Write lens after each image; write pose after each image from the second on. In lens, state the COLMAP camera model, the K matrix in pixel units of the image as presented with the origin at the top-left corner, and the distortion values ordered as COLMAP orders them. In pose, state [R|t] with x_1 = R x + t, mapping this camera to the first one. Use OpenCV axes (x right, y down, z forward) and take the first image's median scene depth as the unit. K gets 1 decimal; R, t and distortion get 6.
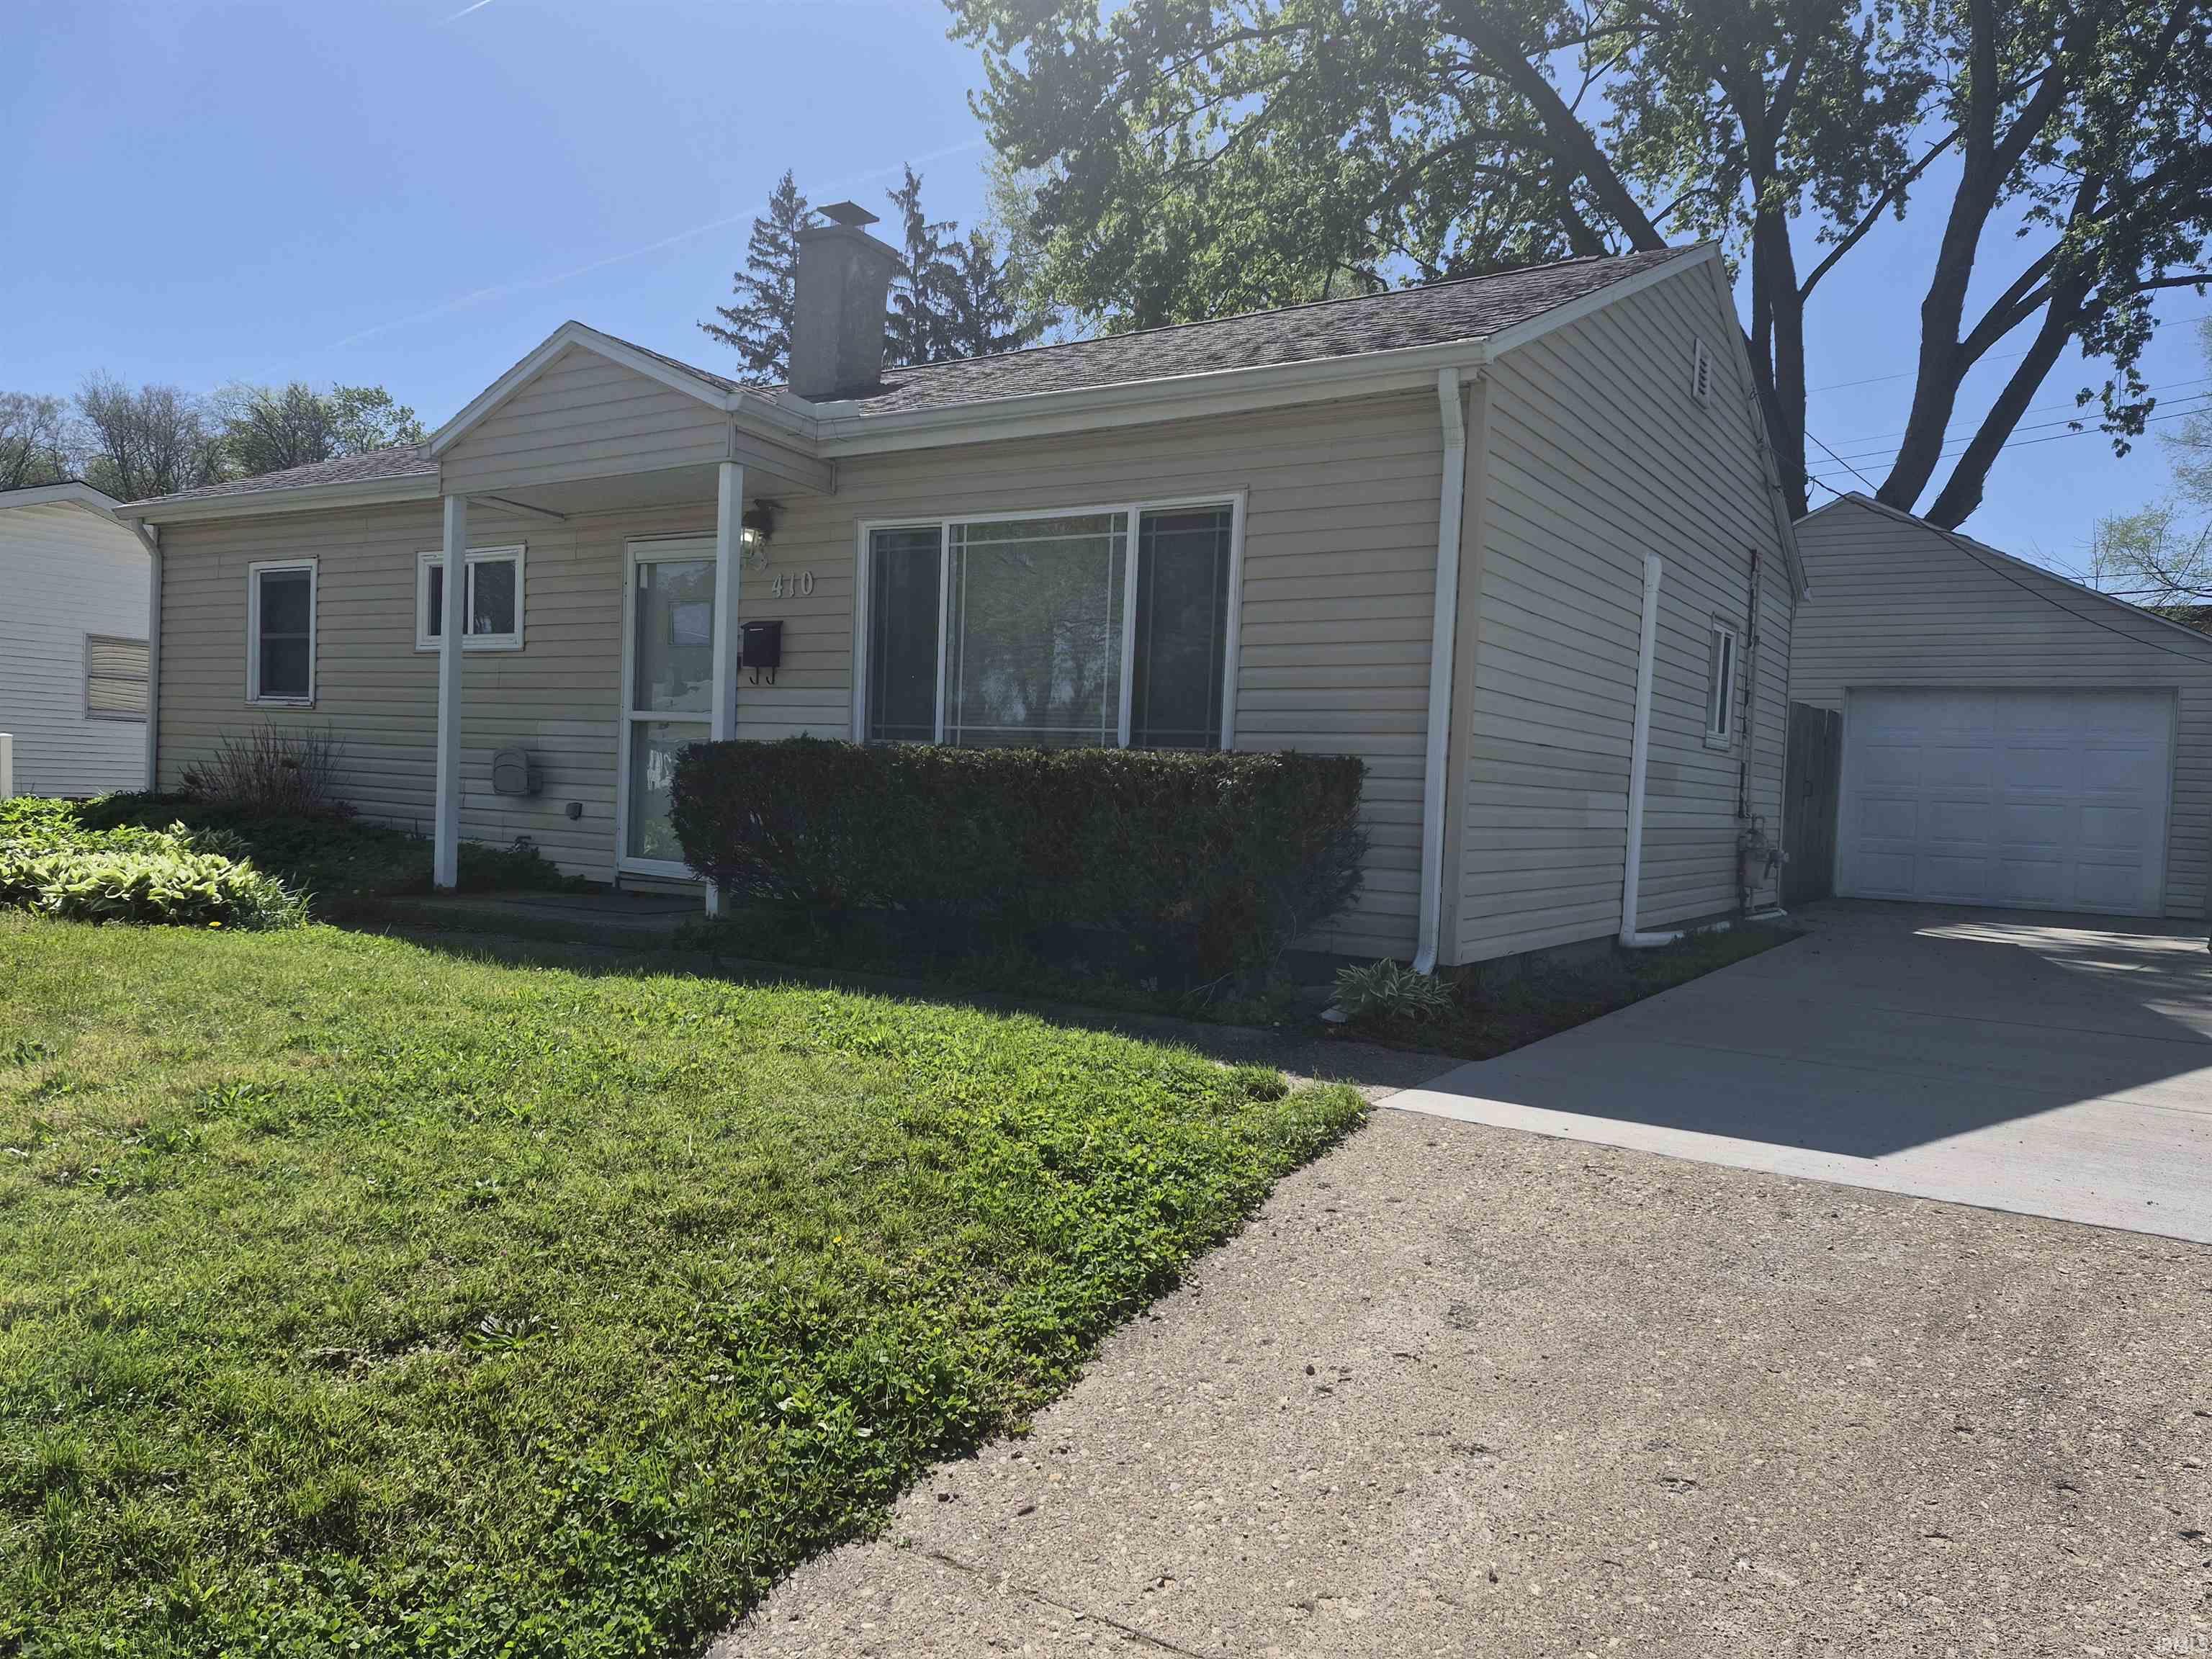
lens RADIAL K [[1540.4, 0, 1109.3], [0, 1540.4, 833.8], [0, 0, 1]] dist [0.055727, -0.037630]
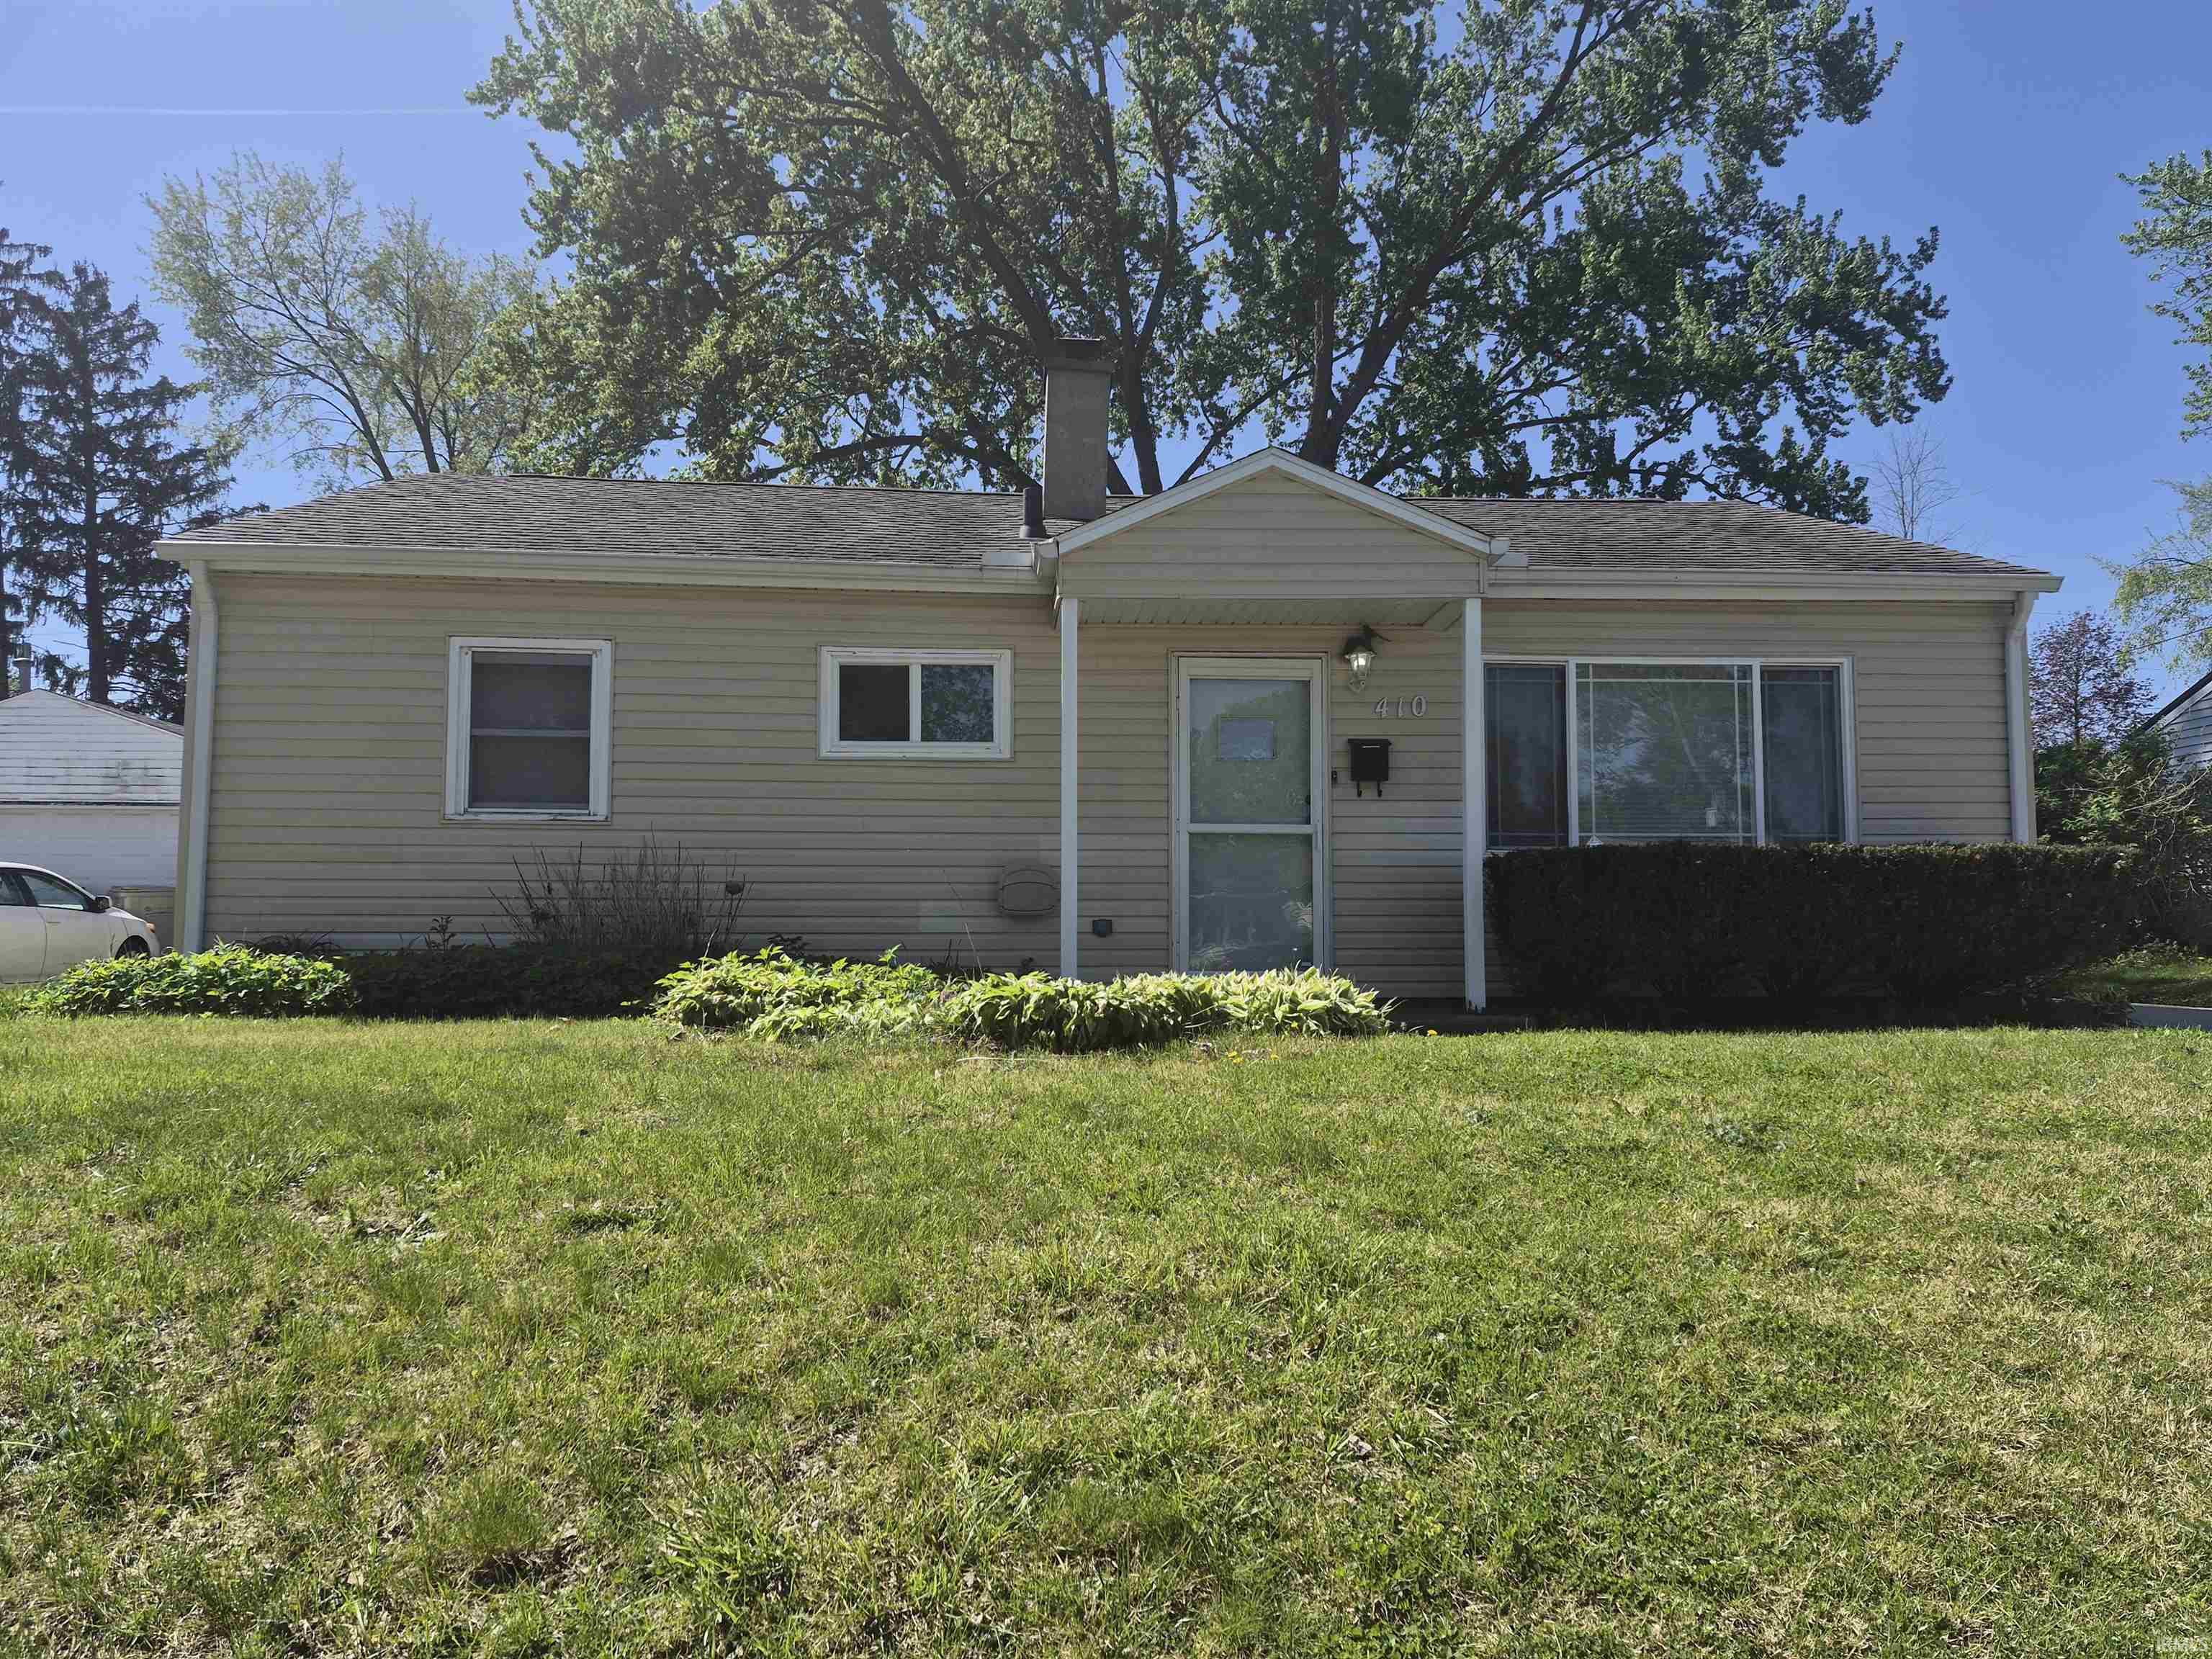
lens RADIAL K [[1540.4, 0, 1107.7], [0, 1540.4, 836.0], [0, 0, 1]] dist [0.055727, -0.037630]
pose [[0.794678, -0.001899, 0.607028, -1.013816], [0.054178, 0.996226, -0.067809, -0.007227], [-0.604608, 0.086773, 0.791782, 0.266340]]
